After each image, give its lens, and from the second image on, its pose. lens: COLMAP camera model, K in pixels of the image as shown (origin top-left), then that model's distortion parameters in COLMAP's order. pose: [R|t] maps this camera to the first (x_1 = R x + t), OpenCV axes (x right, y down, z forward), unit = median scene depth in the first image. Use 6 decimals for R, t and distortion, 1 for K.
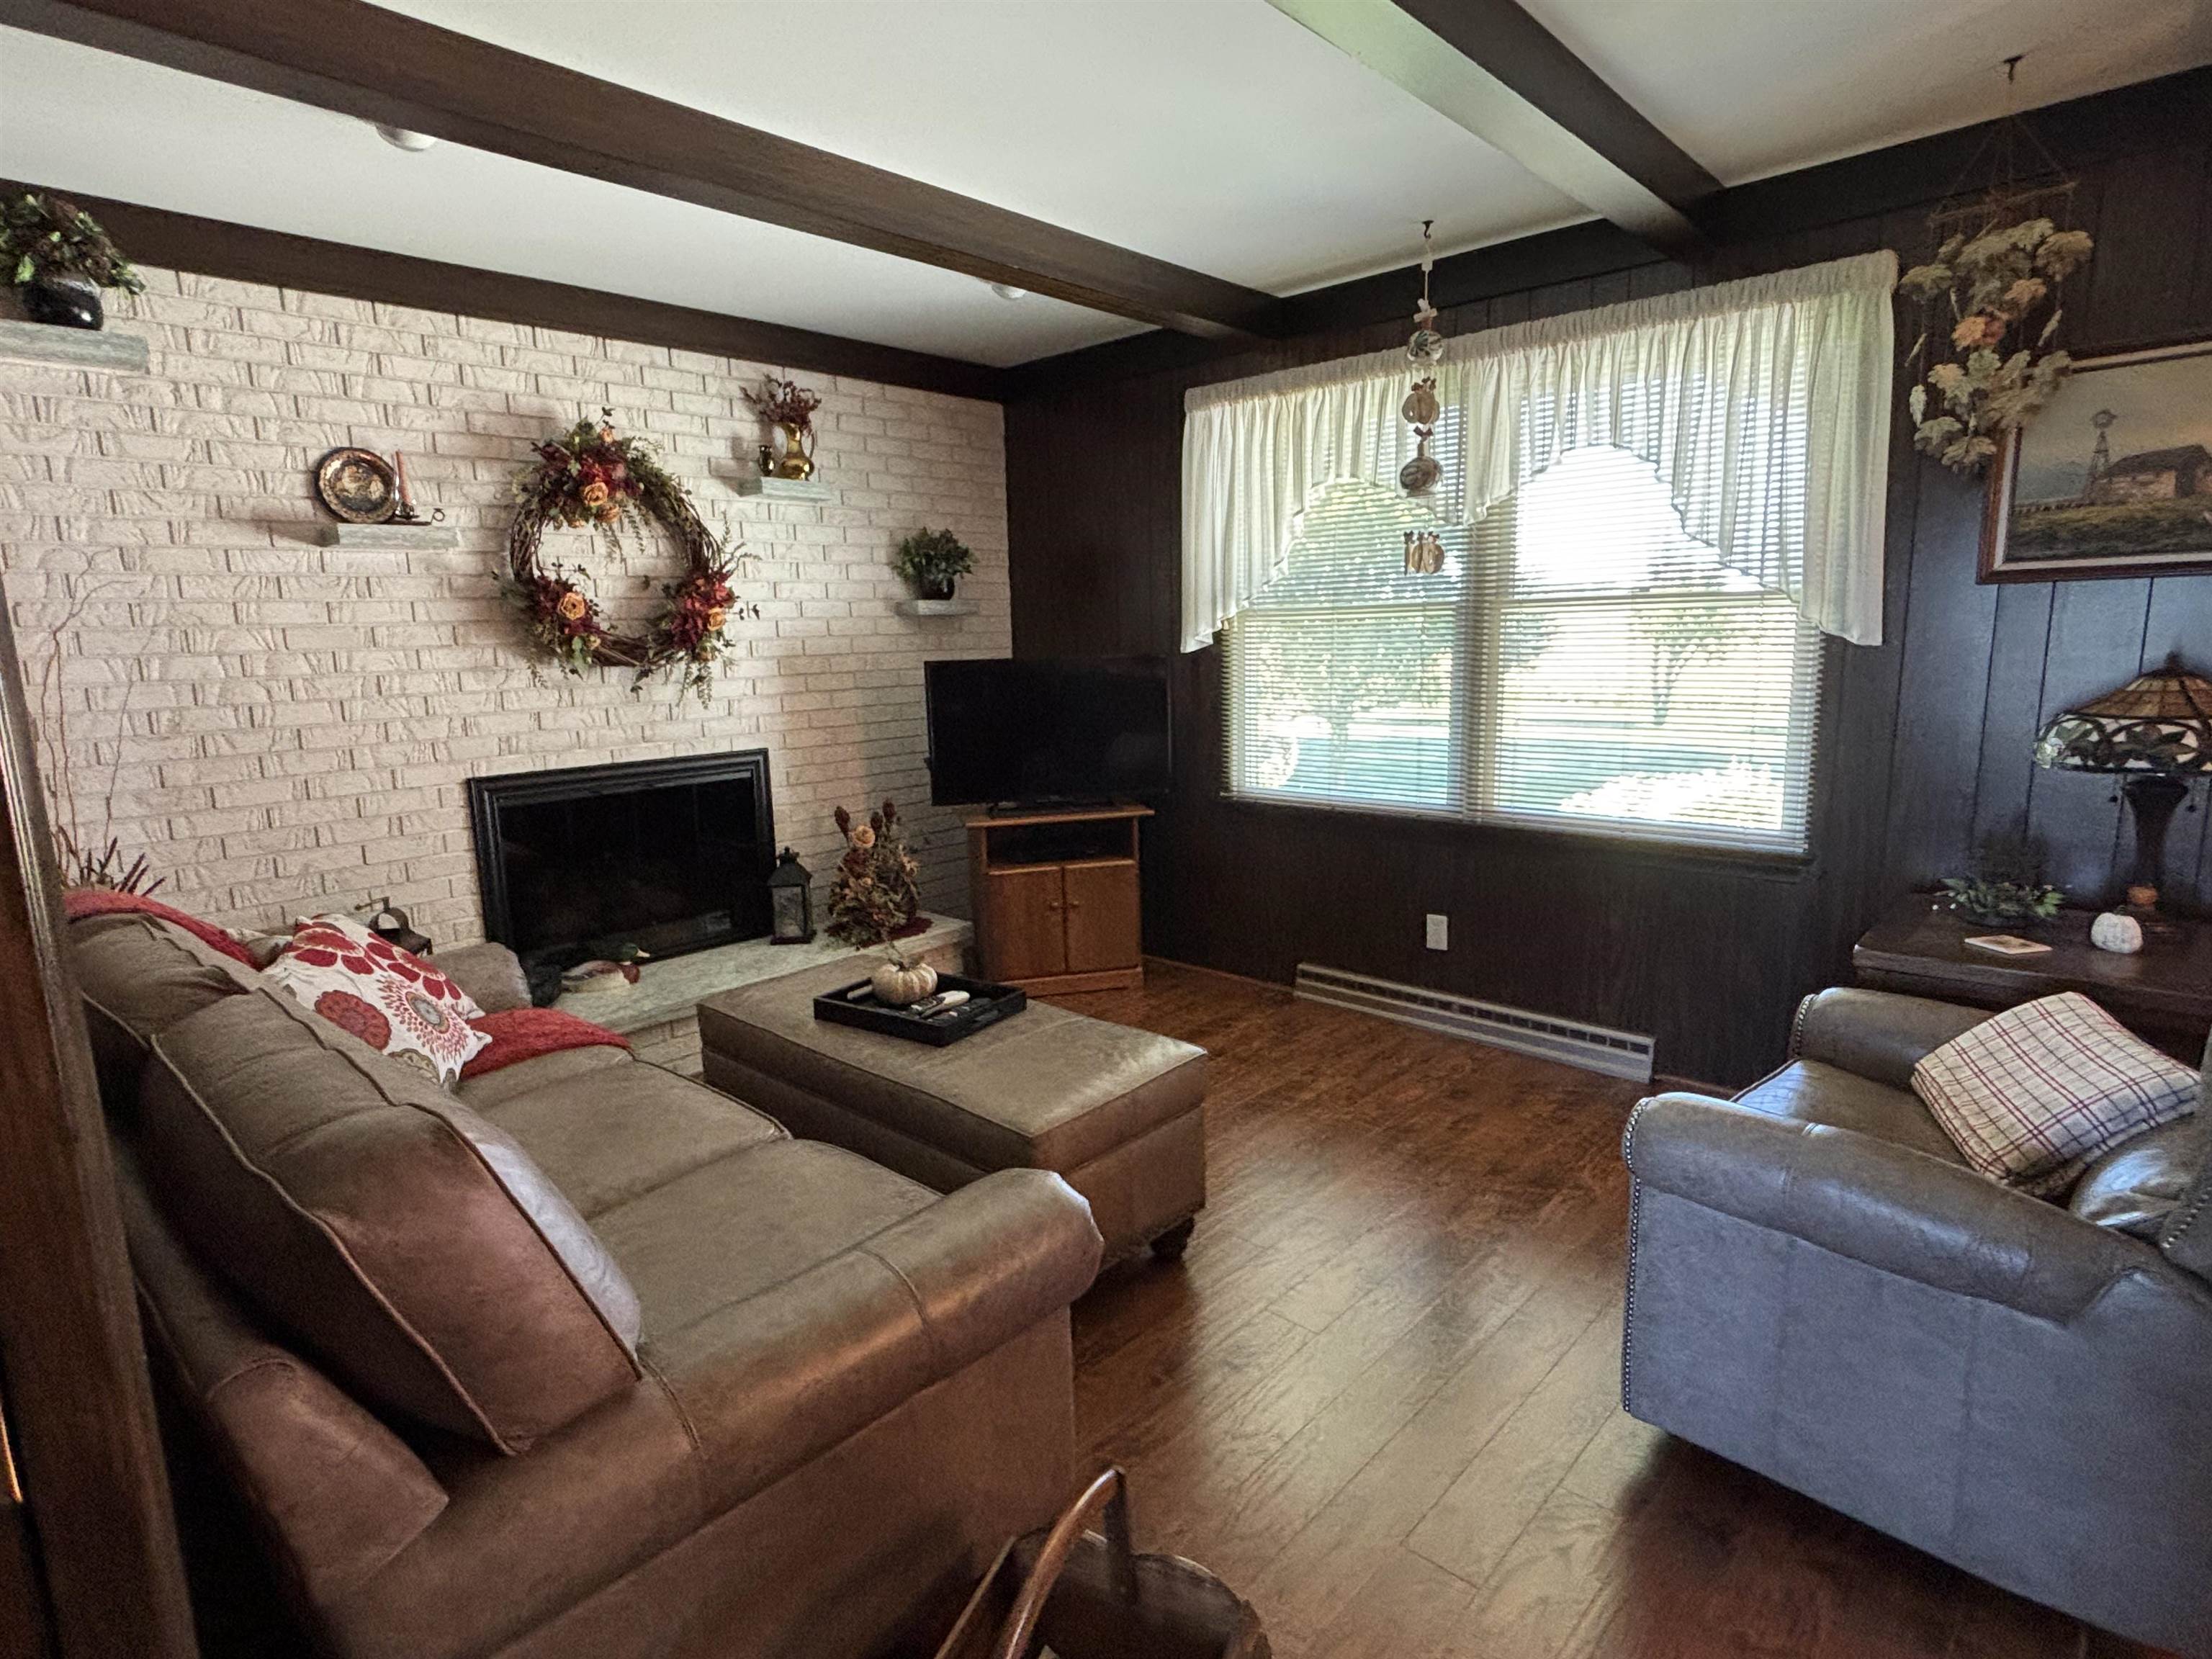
lens RADIAL K [[1165.1, 0, 1094.4], [0, 1165.1, 832.9], [0, 0, 1]] dist [0.001803, 0.002359]
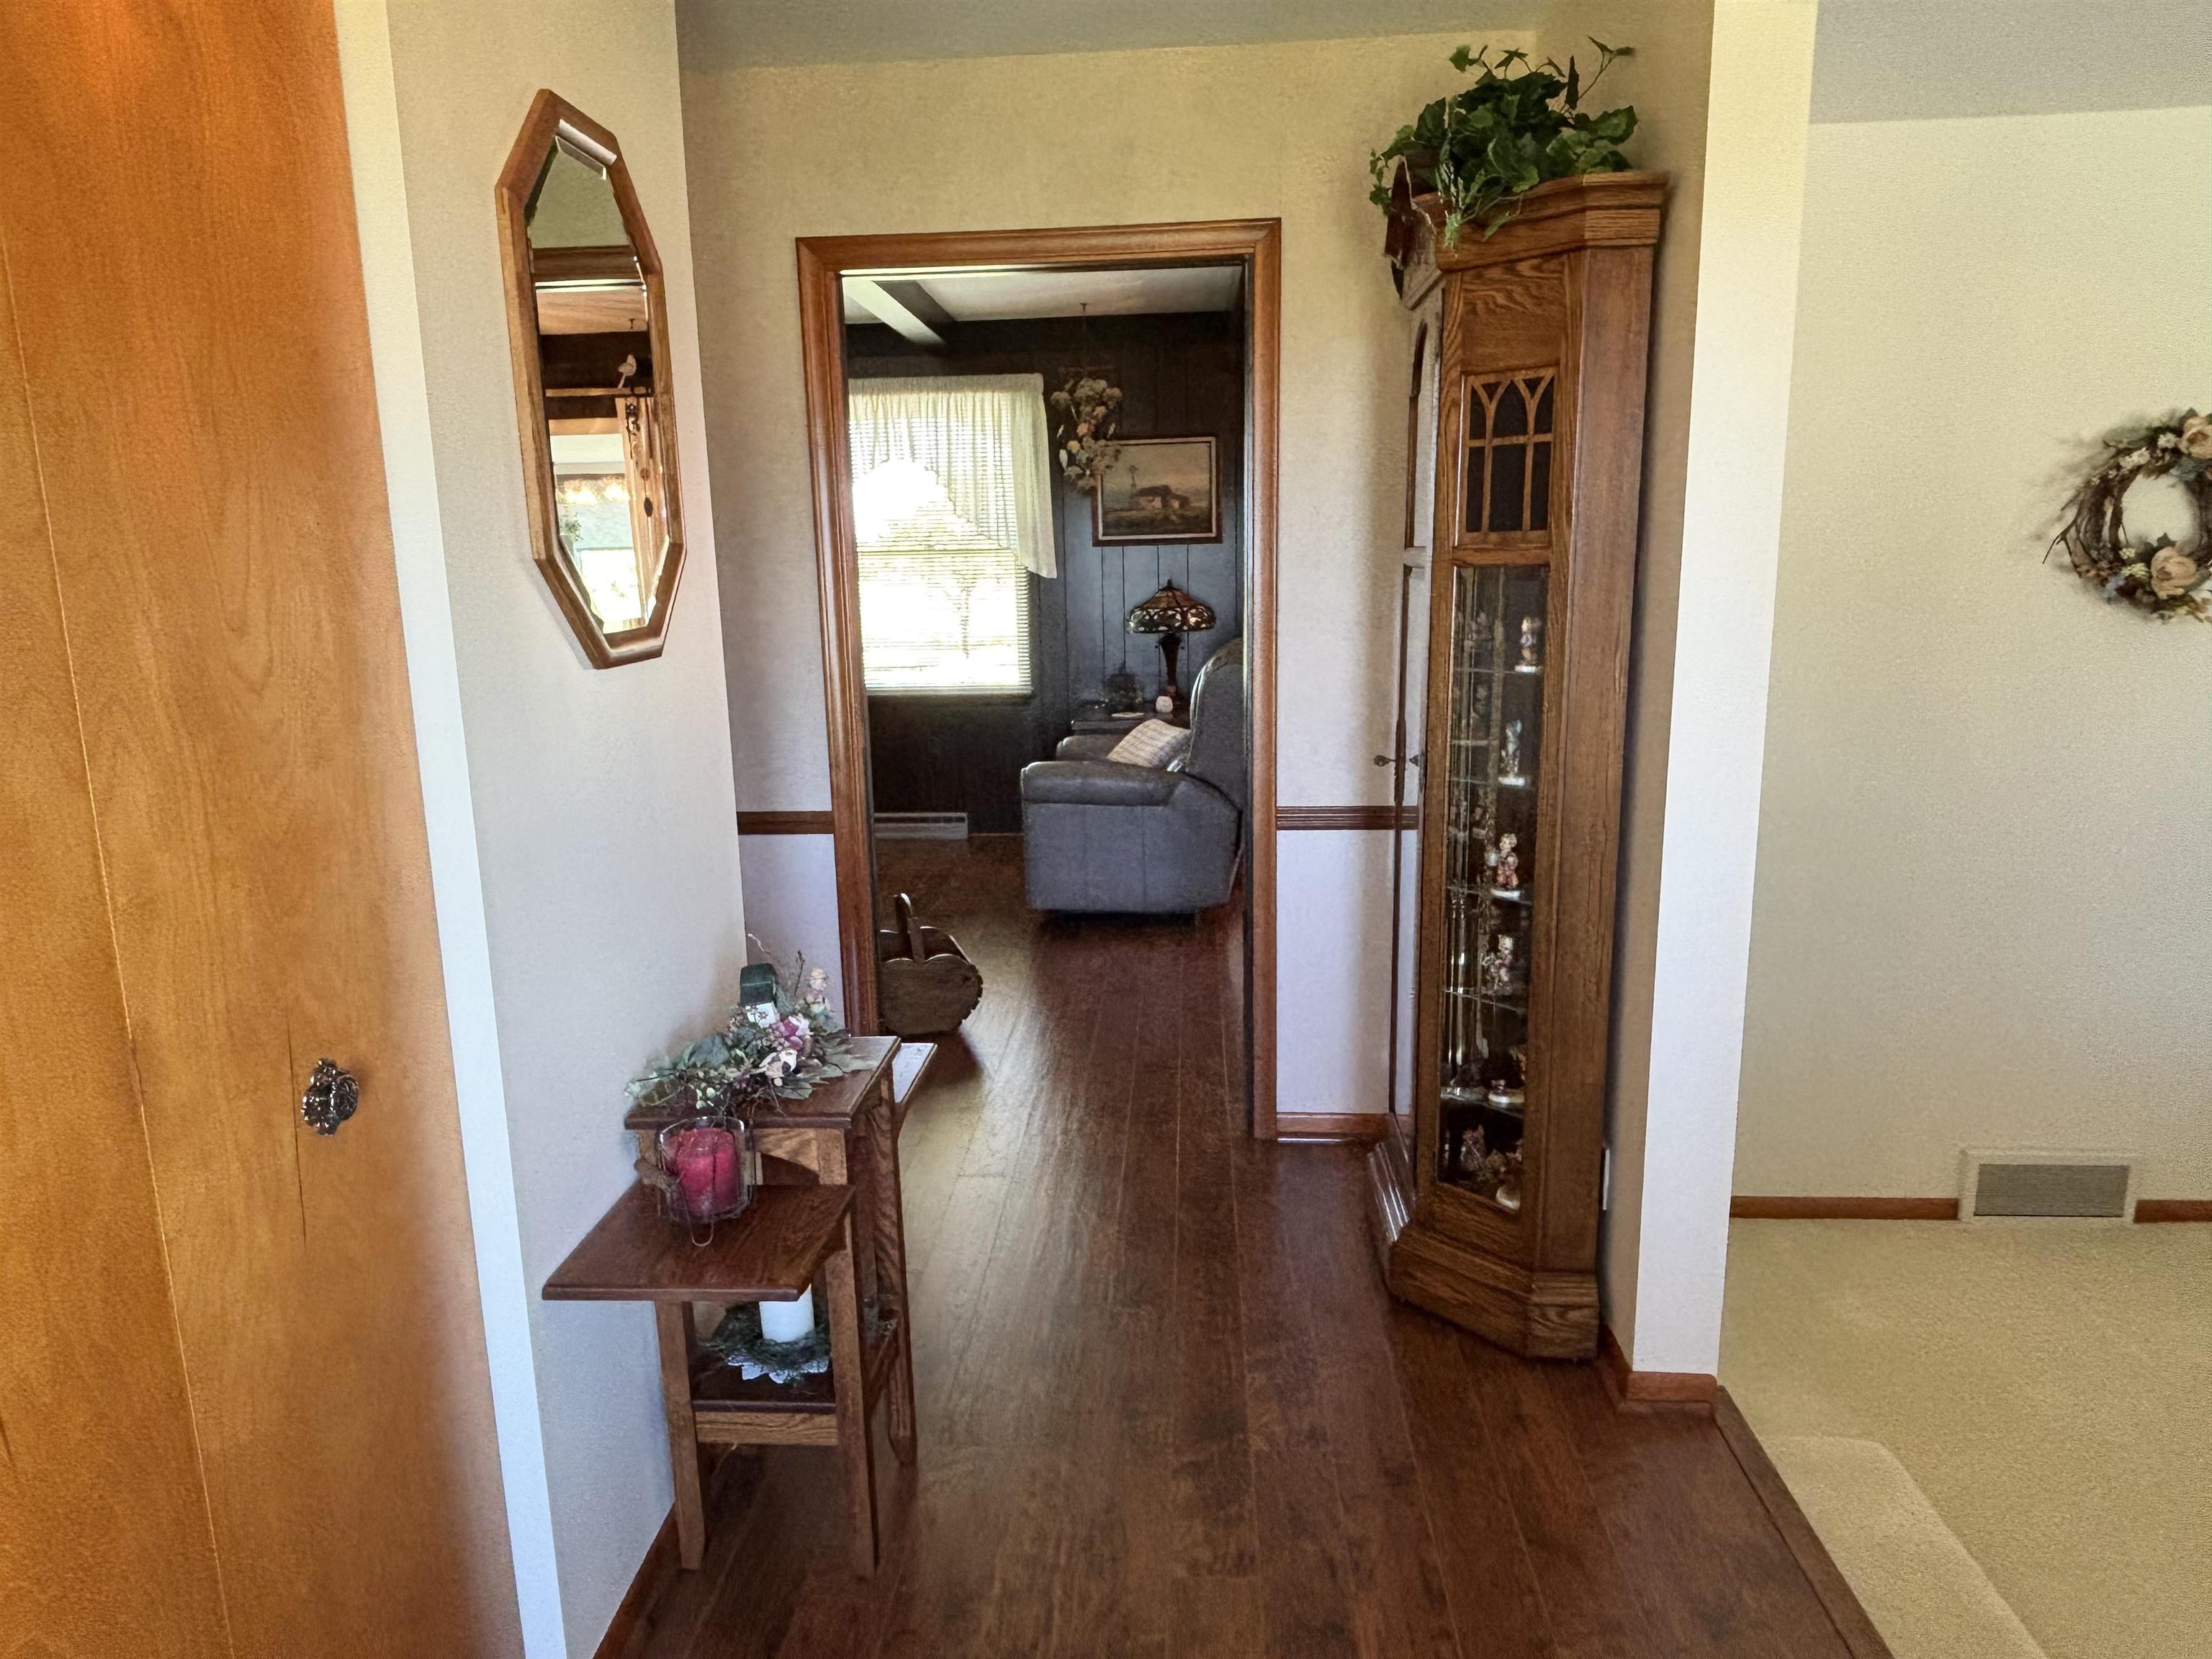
lens RADIAL K [[1405.1, 0, 1108.4], [0, 1405.1, 835.9], [0, 0, 1]] dist [0.002246, 0.000100]
pose [[0.766379, -0.115646, 0.631893, -0.873048], [0.109002, 0.992808, 0.049498, 0.176744], [-0.633073, 0.030943, 0.773474, -0.939055]]
